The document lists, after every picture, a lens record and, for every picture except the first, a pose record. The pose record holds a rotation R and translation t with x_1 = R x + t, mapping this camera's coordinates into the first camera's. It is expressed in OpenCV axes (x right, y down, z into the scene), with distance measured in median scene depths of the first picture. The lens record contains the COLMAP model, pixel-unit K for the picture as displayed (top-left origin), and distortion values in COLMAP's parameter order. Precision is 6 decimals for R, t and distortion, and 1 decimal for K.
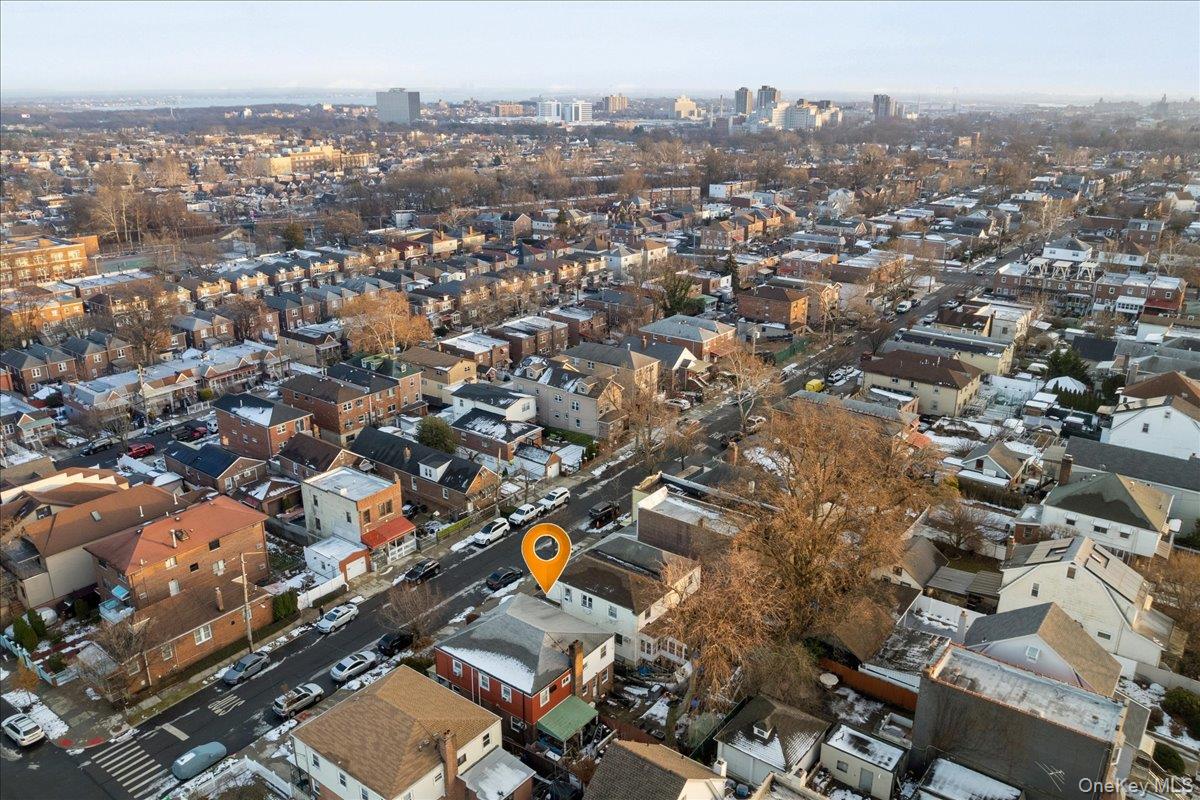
lens RADIAL K [[892.6, 0, 622.5], [0, 892.6, 396.8], [0, 0, 1]] dist [-0.059696, 0.034976]
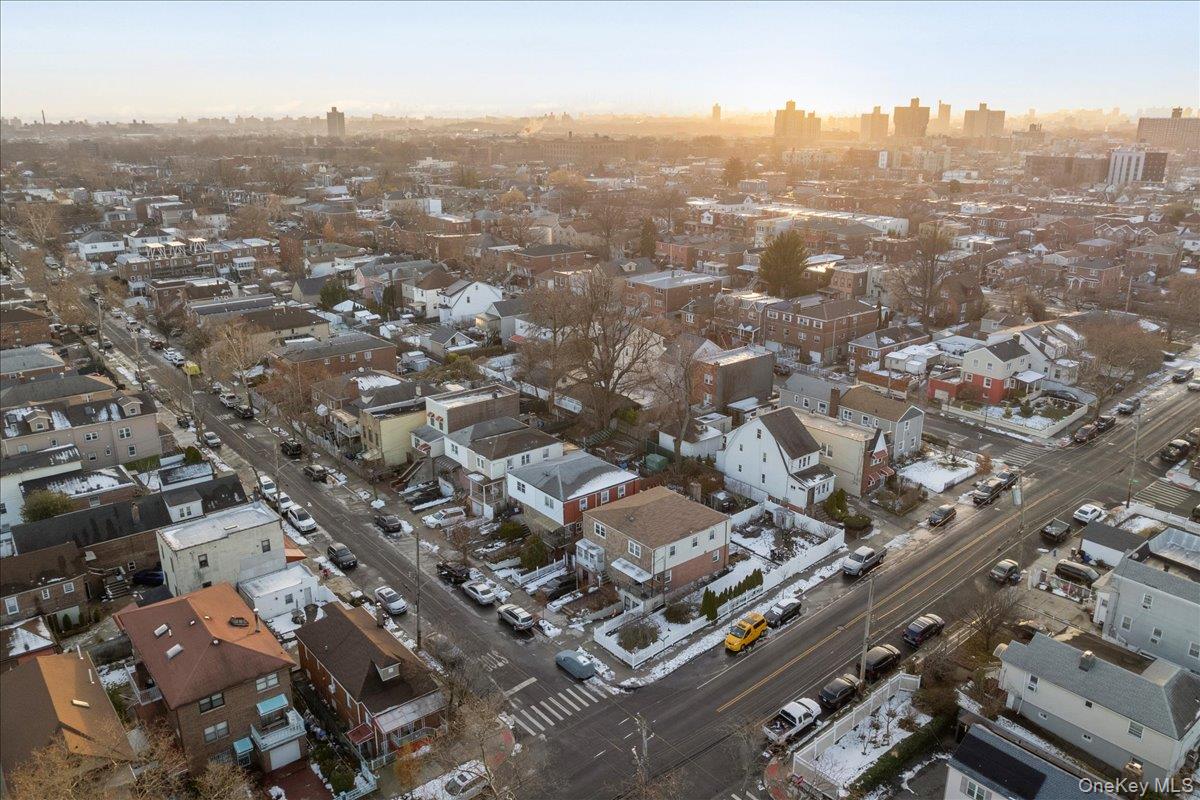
lens RADIAL K [[892.6, 0, 622.5], [0, 892.6, 396.8], [0, 0, 1]] dist [-0.059696, 0.034976]
pose [[0.244995, -0.300489, 0.921783, -1.299133], [0.304572, 0.926480, 0.221069, -0.116913], [-0.920442, 0.226588, 0.318504, 0.477446]]
